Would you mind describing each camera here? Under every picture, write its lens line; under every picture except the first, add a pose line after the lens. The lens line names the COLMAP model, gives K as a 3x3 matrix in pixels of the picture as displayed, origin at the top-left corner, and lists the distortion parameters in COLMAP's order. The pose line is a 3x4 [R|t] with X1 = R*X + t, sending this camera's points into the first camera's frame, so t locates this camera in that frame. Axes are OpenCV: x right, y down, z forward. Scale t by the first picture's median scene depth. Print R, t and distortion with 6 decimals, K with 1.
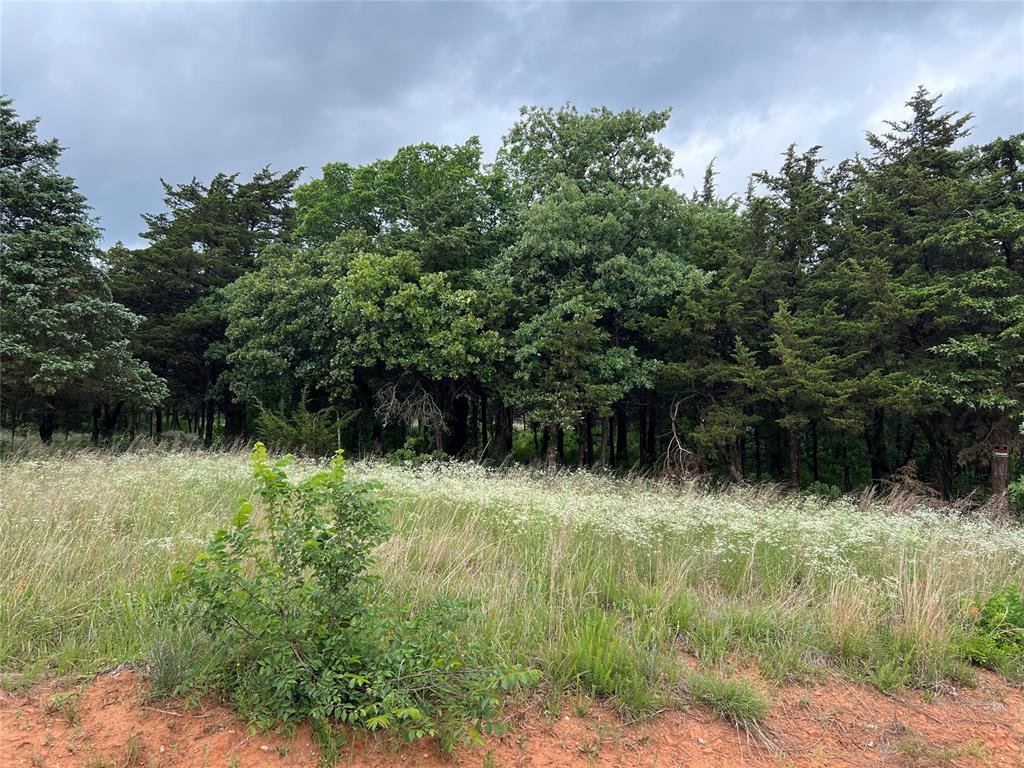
lens RADIAL K [[754.1, 0, 508.3], [0, 754.1, 391.5], [0, 0, 1]] dist [0.028534, -0.041760]
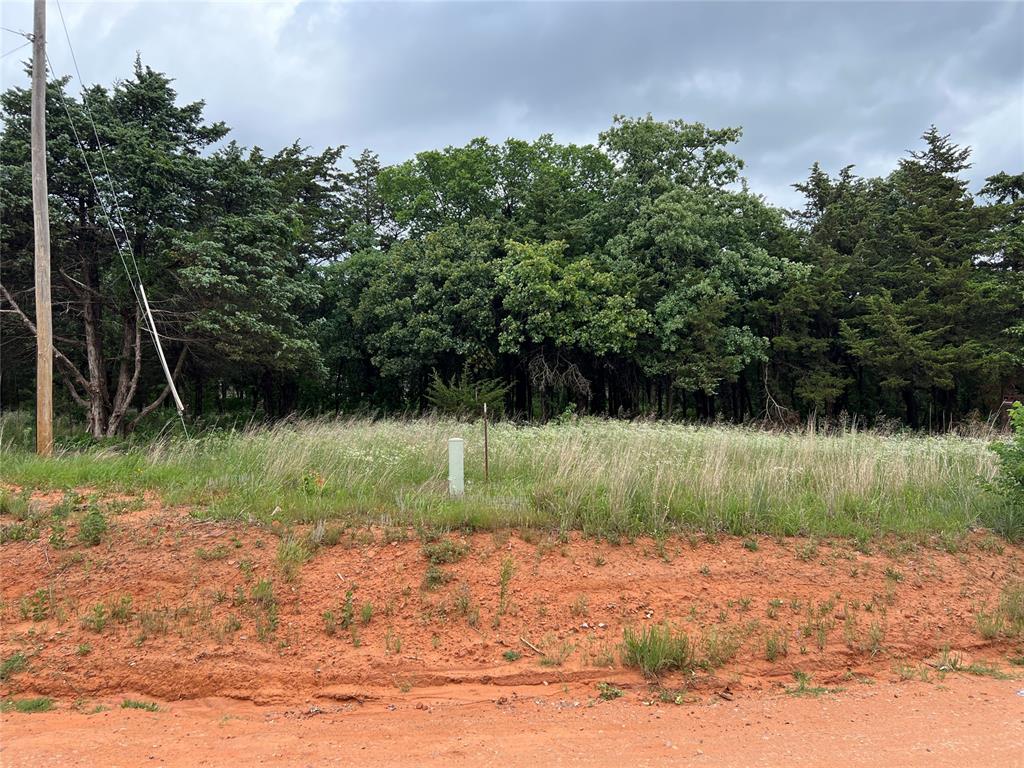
lens RADIAL K [[754.1, 0, 517.1], [0, 754.1, 383.2], [0, 0, 1]] dist [0.028534, -0.041760]
pose [[0.967690, -0.021664, 0.251211, -0.496342], [0.013304, 0.999301, 0.034929, -0.010171], [-0.251792, -0.030458, 0.967302, -0.104959]]
